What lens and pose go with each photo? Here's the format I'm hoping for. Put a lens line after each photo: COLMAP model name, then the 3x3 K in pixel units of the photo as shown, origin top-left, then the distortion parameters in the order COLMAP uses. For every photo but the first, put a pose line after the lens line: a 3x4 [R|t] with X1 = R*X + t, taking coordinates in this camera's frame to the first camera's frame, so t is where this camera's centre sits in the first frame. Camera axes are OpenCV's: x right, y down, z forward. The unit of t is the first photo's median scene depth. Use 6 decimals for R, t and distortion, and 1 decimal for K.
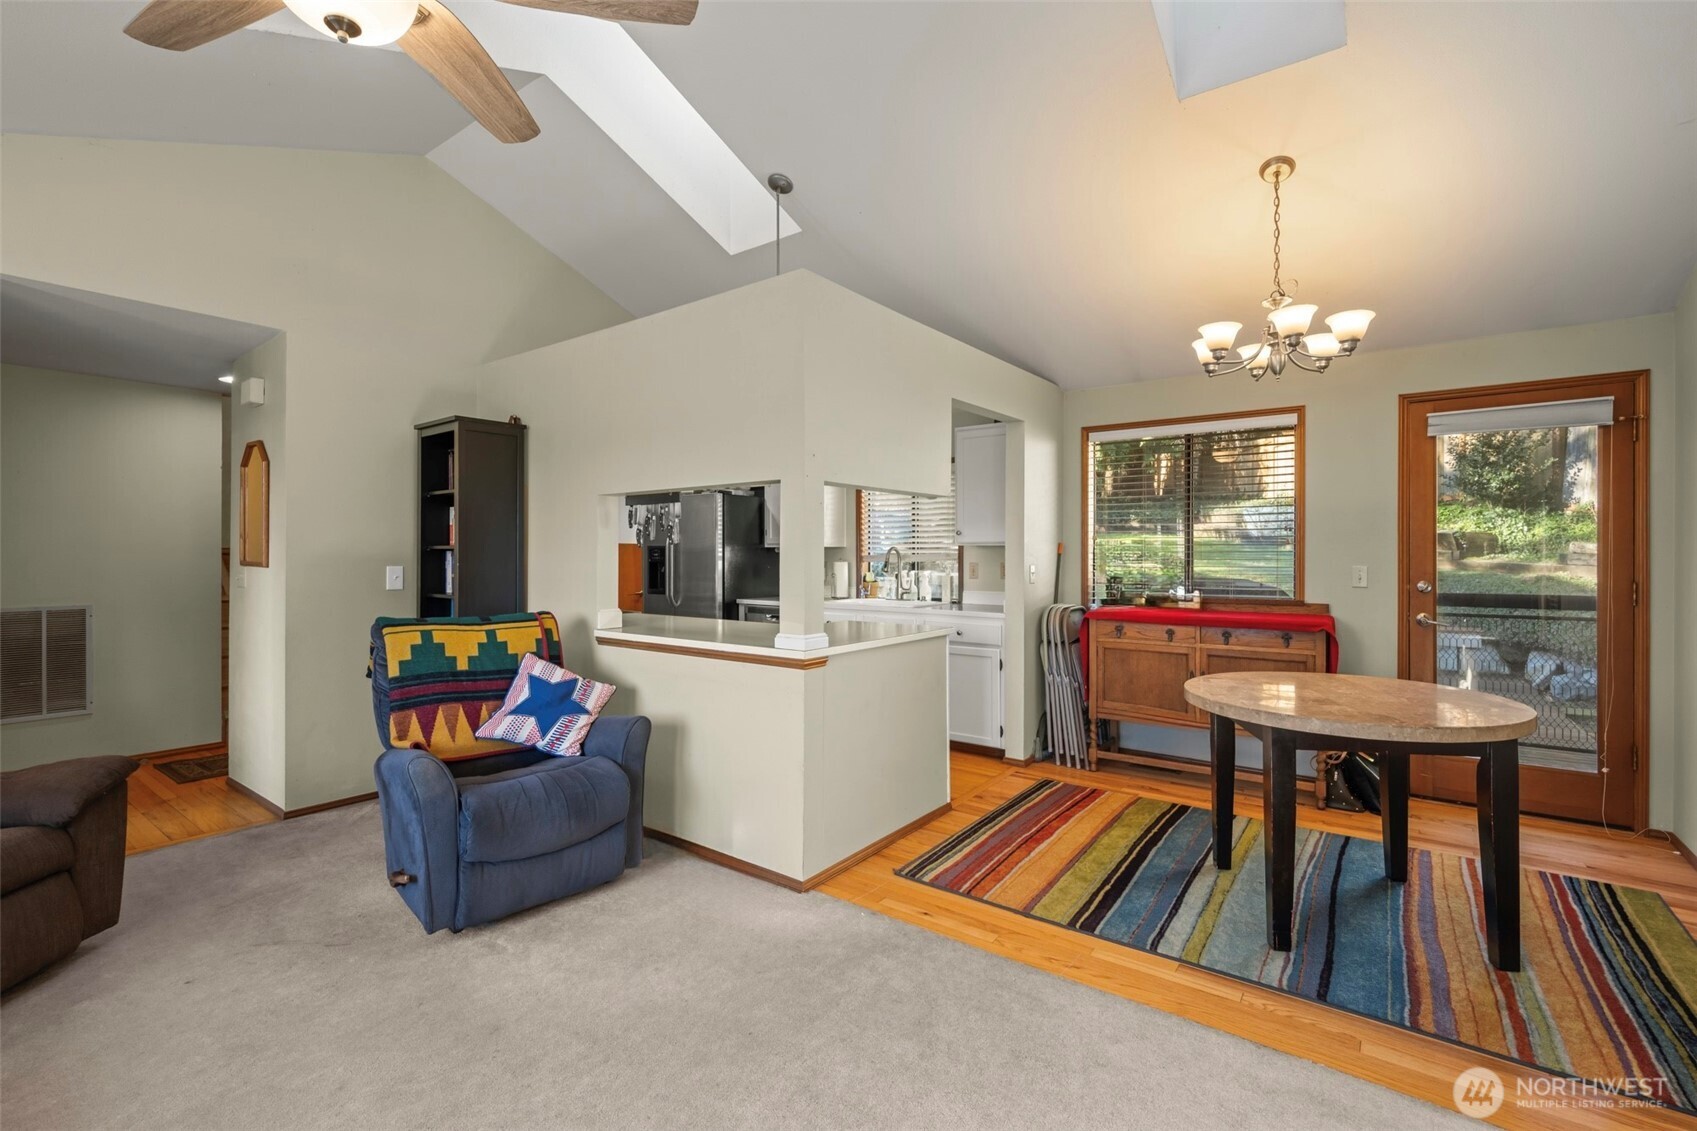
lens RADIAL K [[734.7, 0, 845.9], [0, 734.7, 552.8], [0, 0, 1]] dist [0.000094, 0.000079]
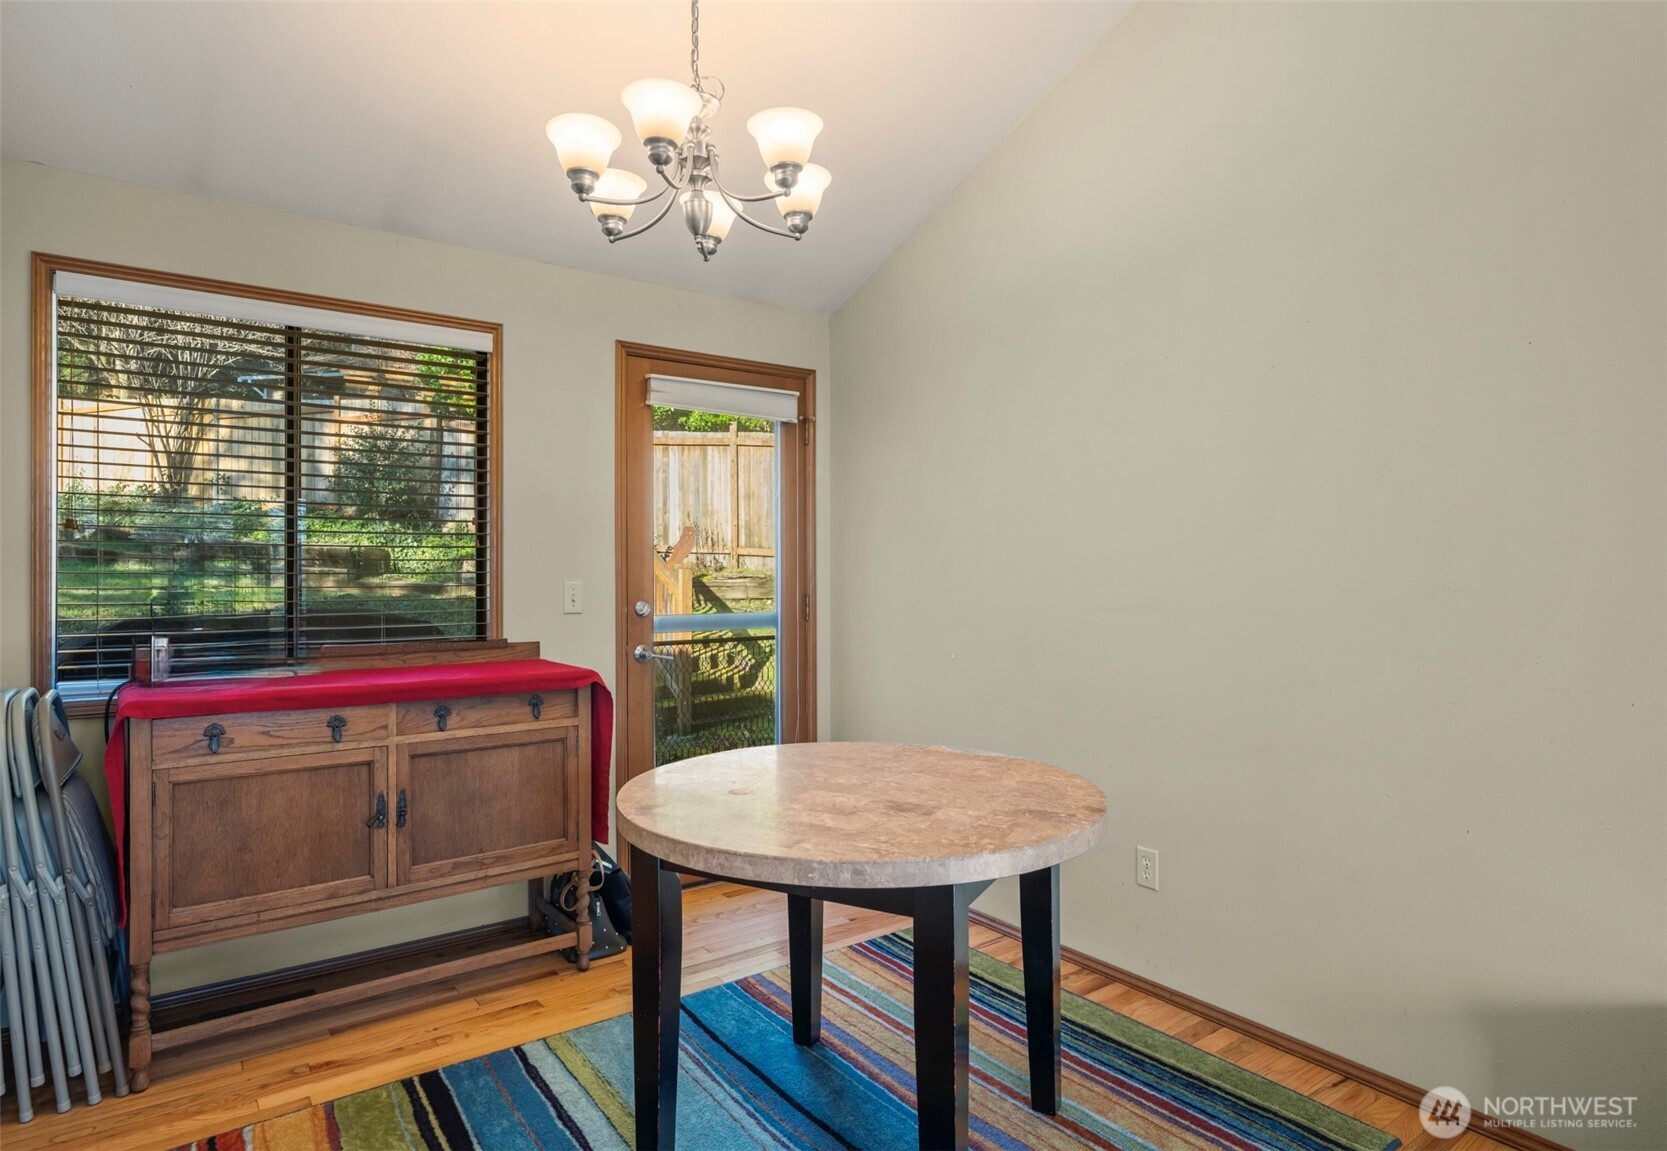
lens RADIAL K [[934.6, 0, 831.1], [0, 934.6, 572.2], [0, 0, 1]] dist [-0.001362, -0.000311]
pose [[0.311021, 0.000208, 0.950403, -0.041090], [0.003101, 0.999994, -0.001234, 0.010787], [-0.950398, 0.003331, 0.311019, 0.499647]]
